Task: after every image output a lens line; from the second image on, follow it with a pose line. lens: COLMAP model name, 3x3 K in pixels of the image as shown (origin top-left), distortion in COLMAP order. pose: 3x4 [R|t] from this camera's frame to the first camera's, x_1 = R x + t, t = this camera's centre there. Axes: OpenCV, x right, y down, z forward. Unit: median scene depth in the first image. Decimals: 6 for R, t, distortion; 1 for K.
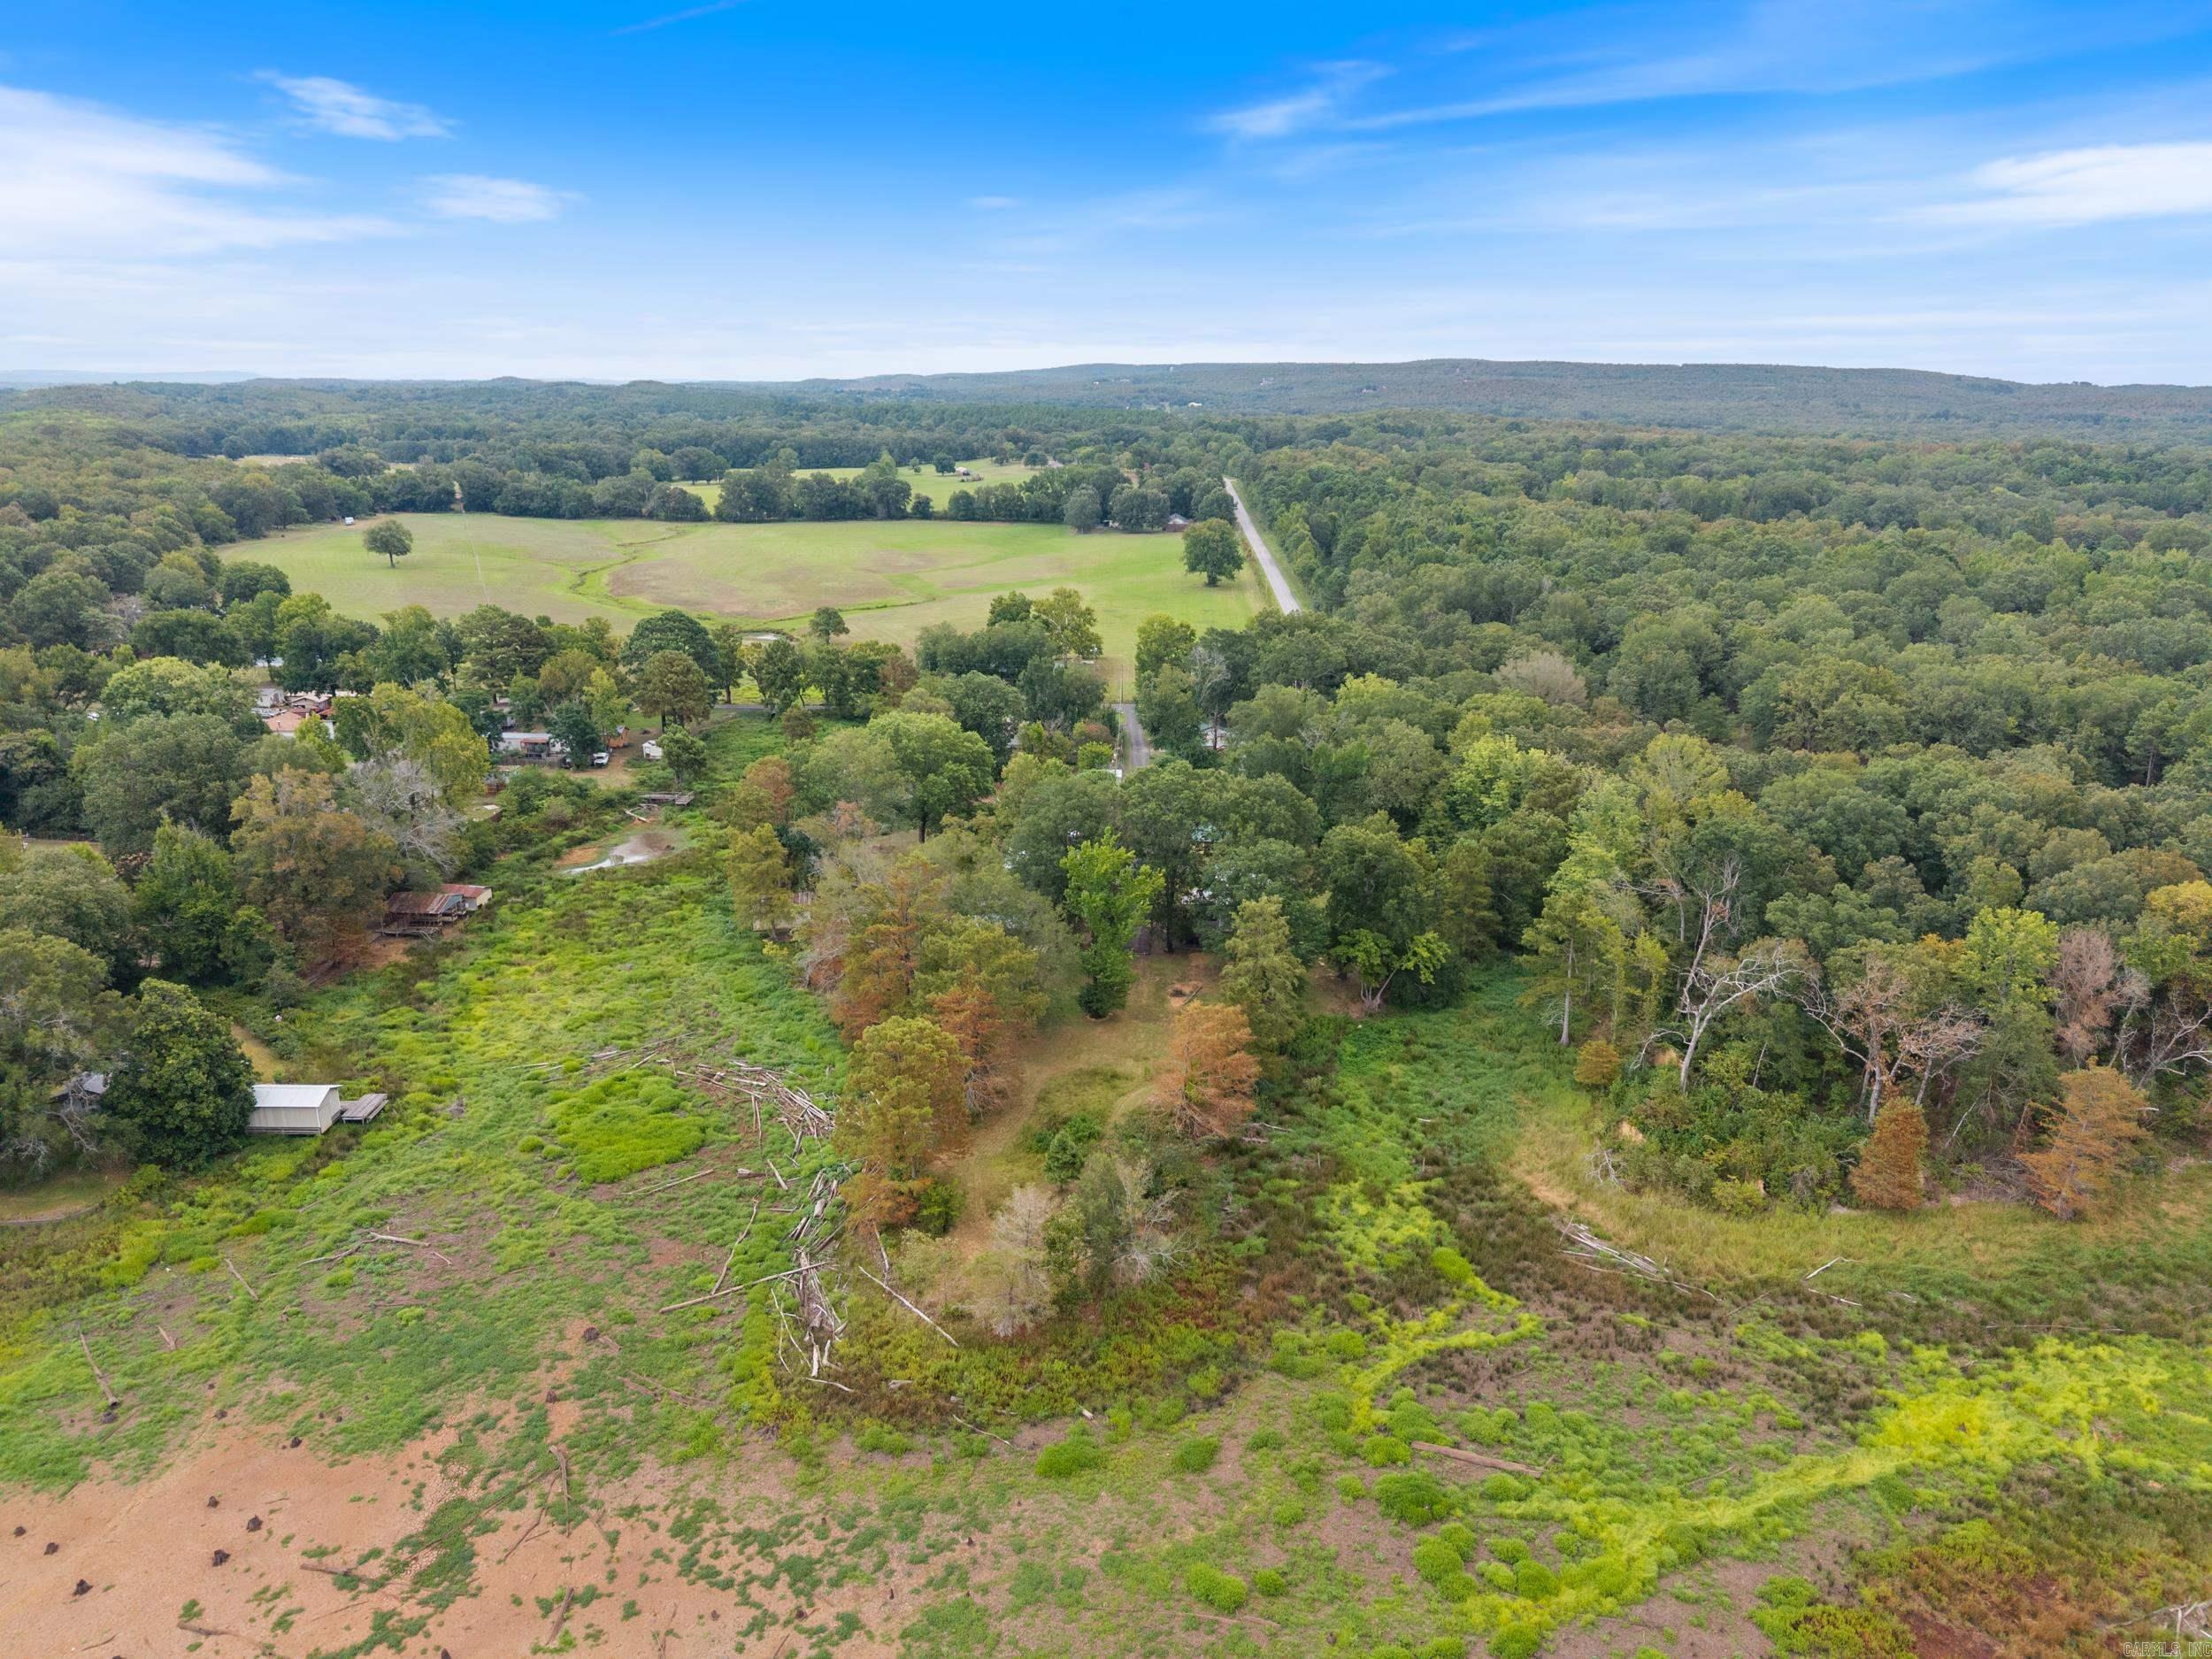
lens RADIAL K [[1516.7, 0, 1106.0], [0, 1516.7, 829.5], [0, 0, 1]] dist [0.055530, -0.097234]
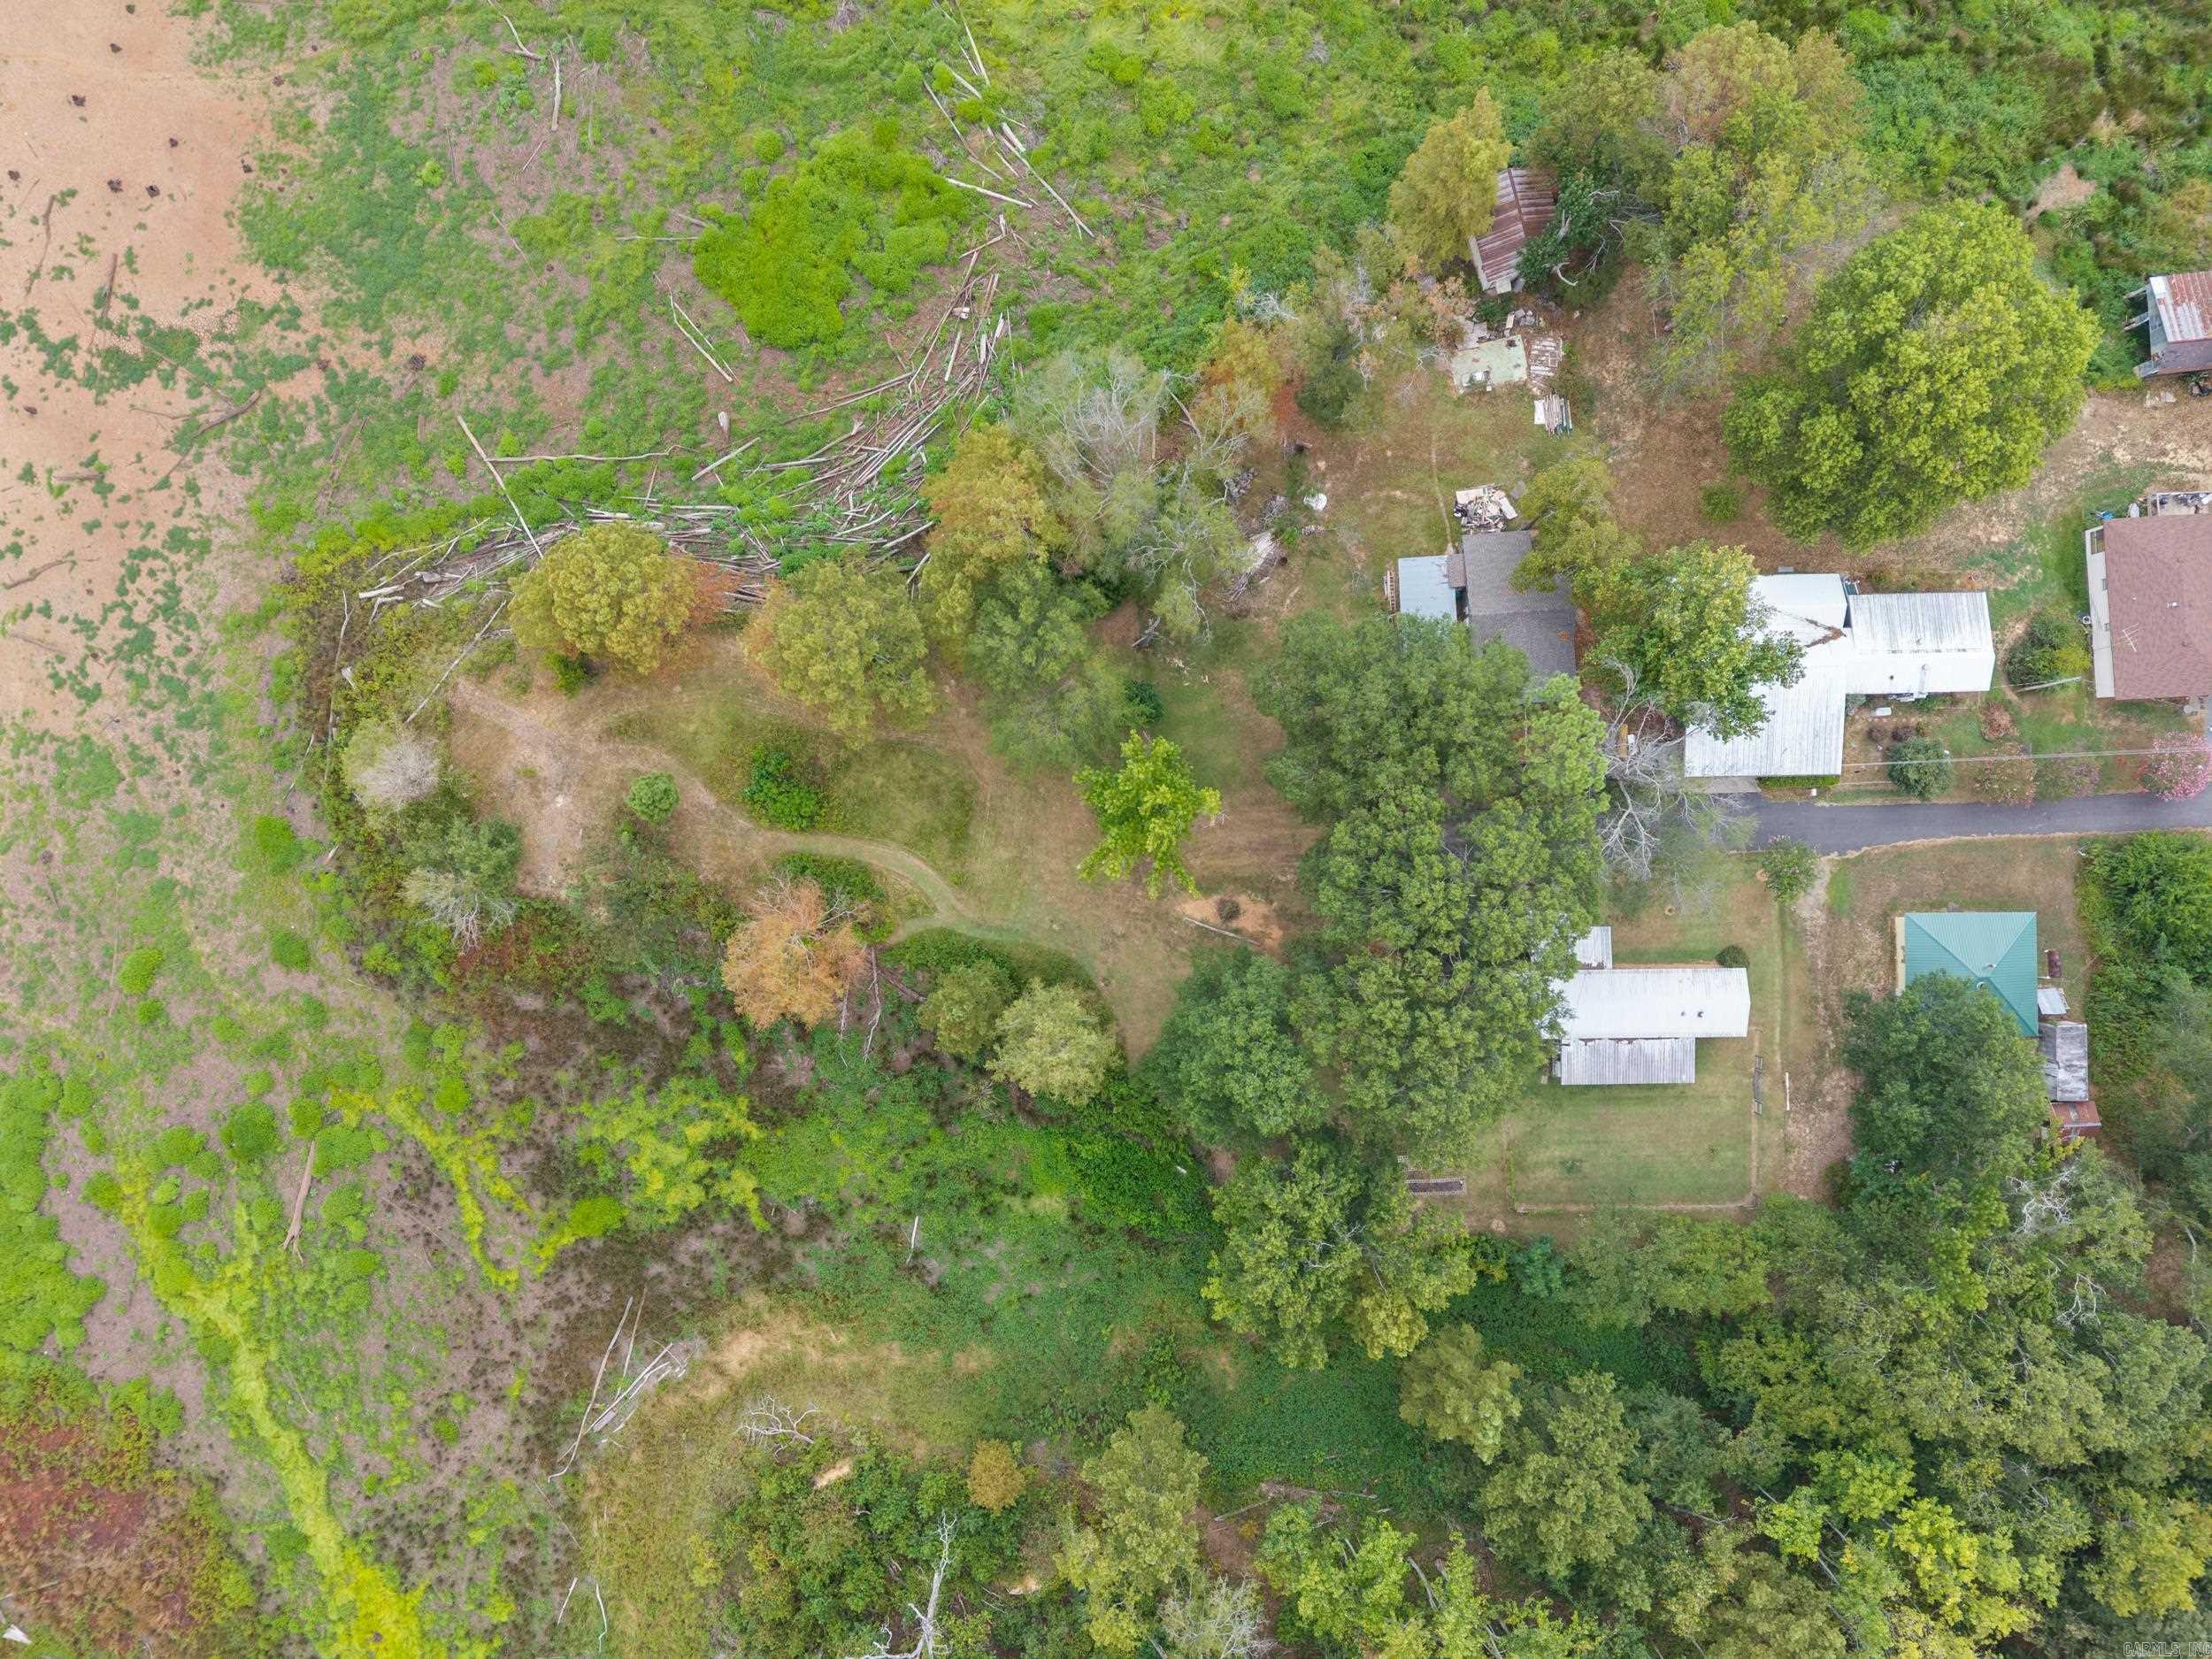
lens RADIAL K [[1501.5, 0, 1106.0], [0, 1501.5, 829.5], [0, 0, 1]] dist [0.039539, -0.054276]
pose [[0.072855, 0.997231, -0.014896, 0.028186], [-0.294535, 0.035783, 0.954970, -0.845276], [0.952859, -0.065187, 0.296327, 1.231638]]
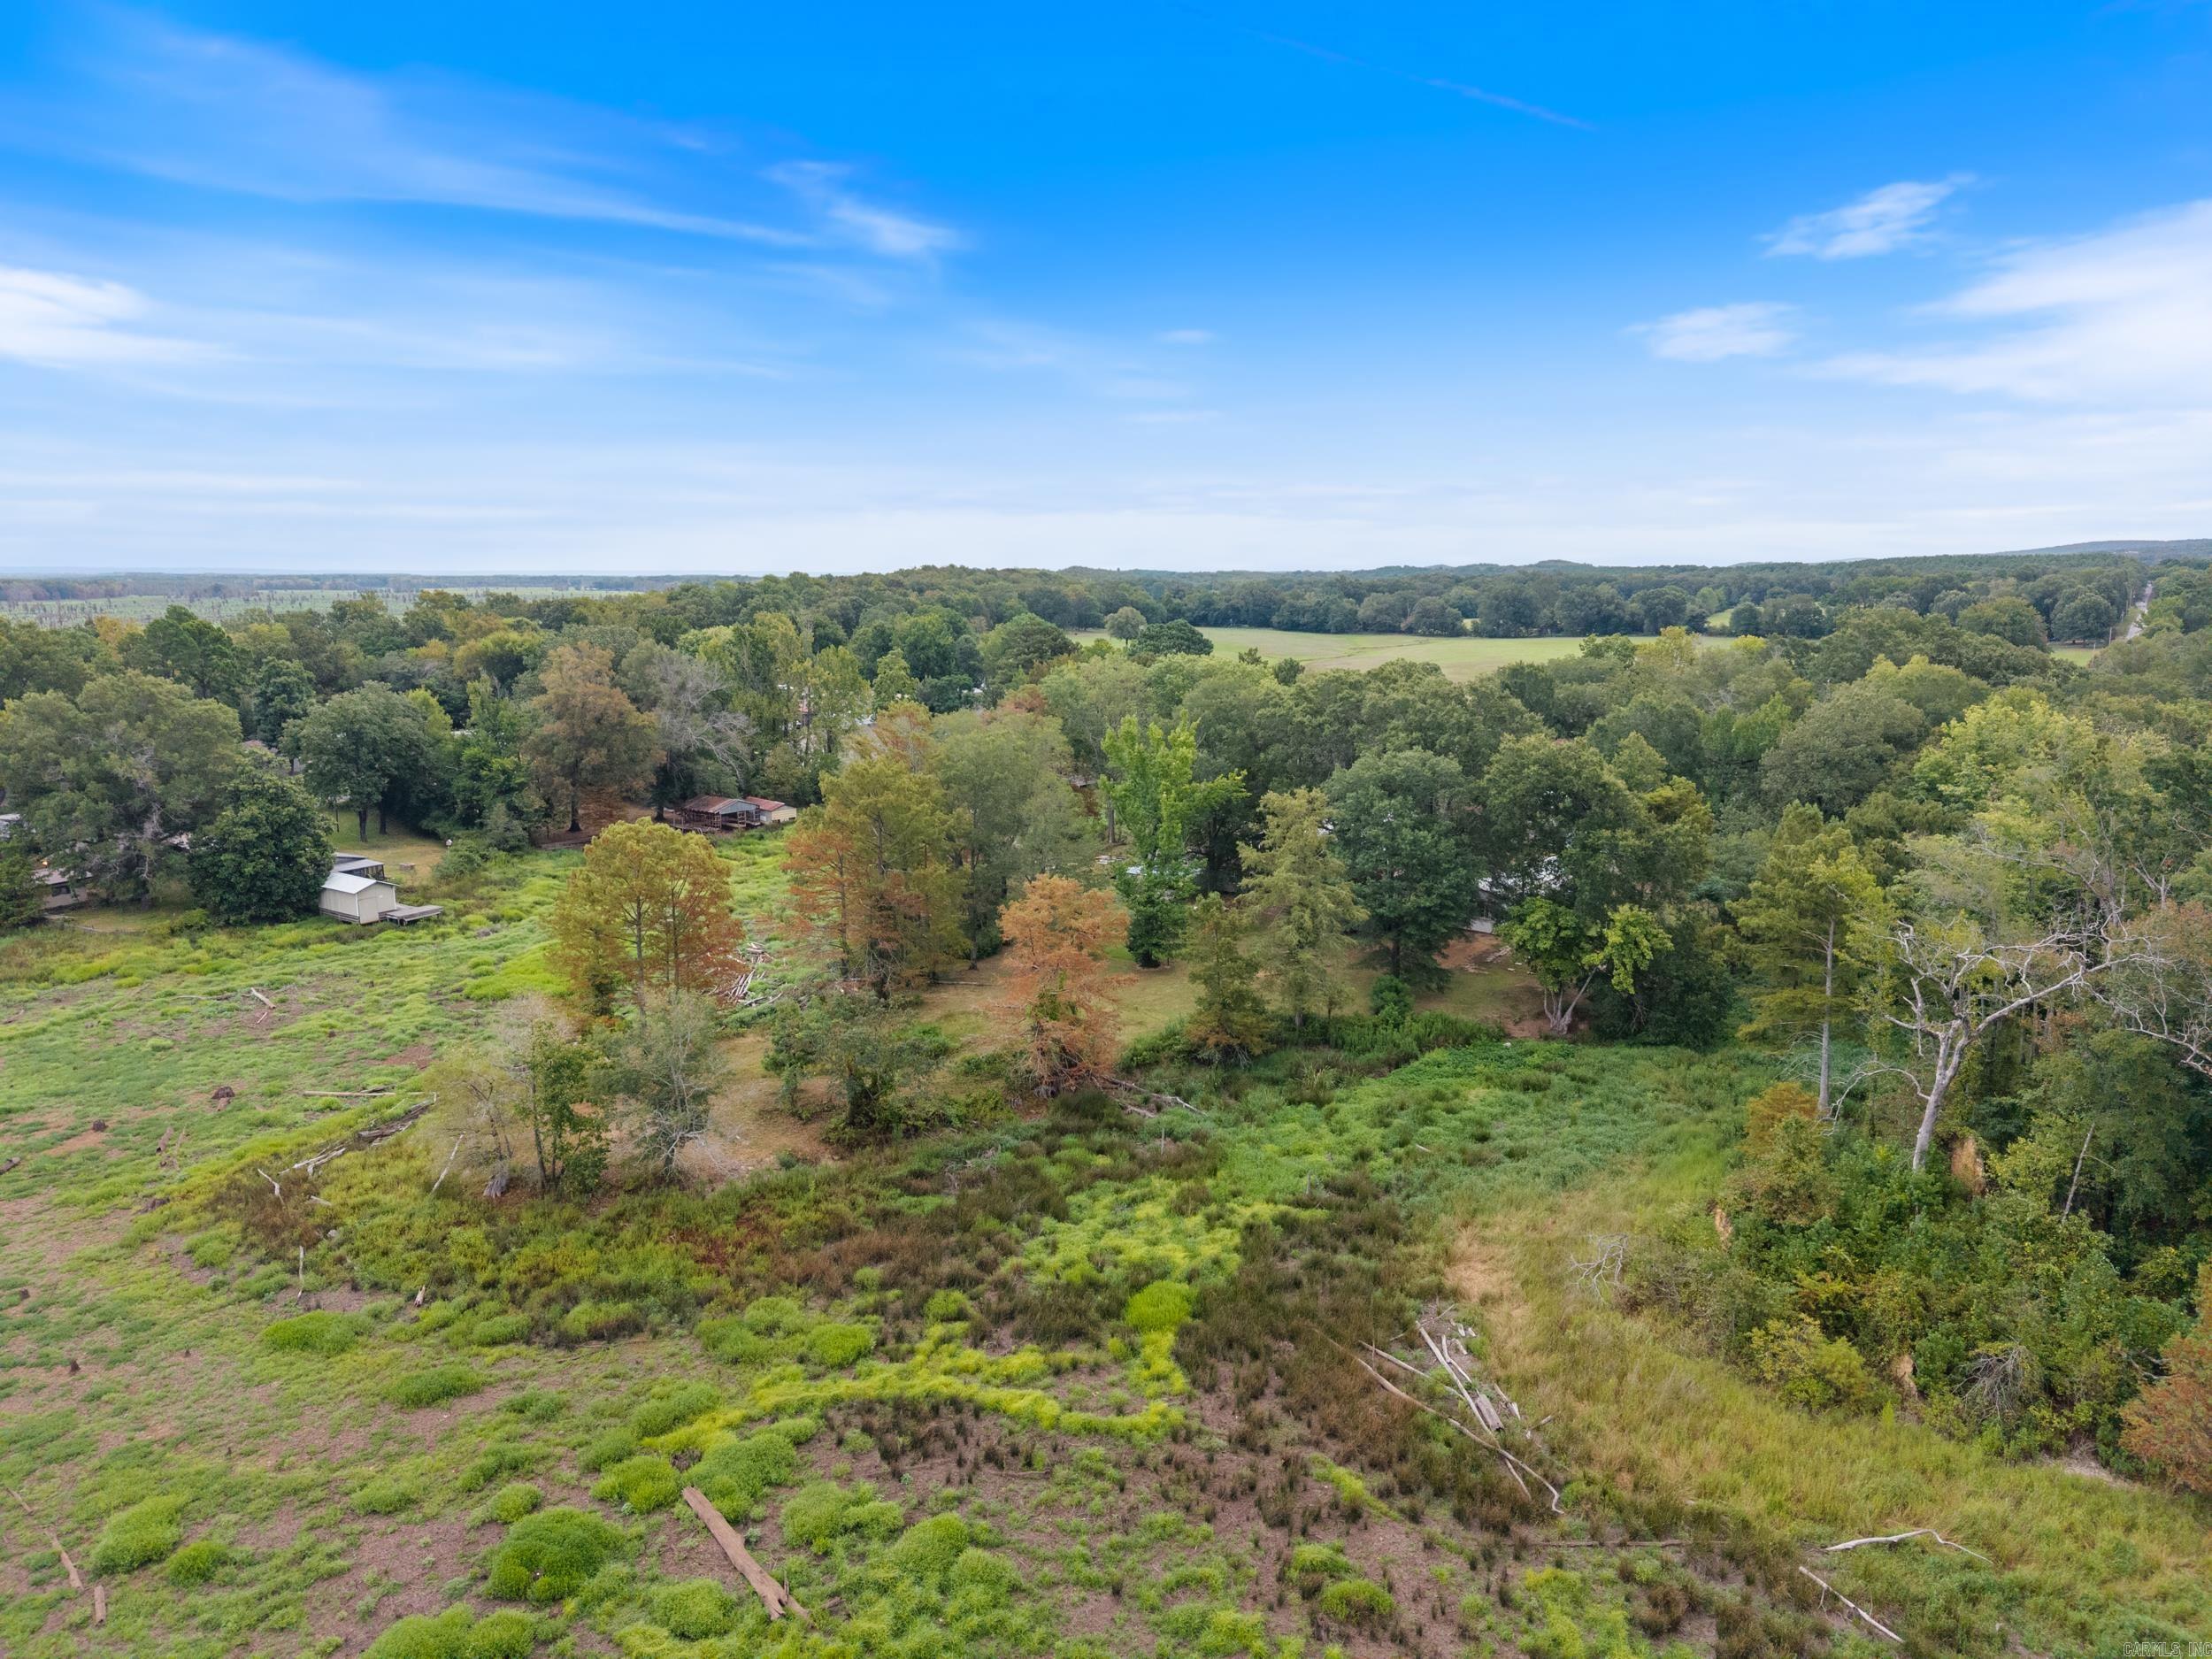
lens RADIAL K [[1501.5, 0, 1106.0], [0, 1501.5, 829.5], [0, 0, 1]] dist [0.039539, -0.054276]
pose [[0.824052, 0.088868, -0.559500, 0.597497], [-0.159921, 0.983943, -0.079252, 0.188847], [0.543474, 0.154783, 0.825032, 0.597397]]
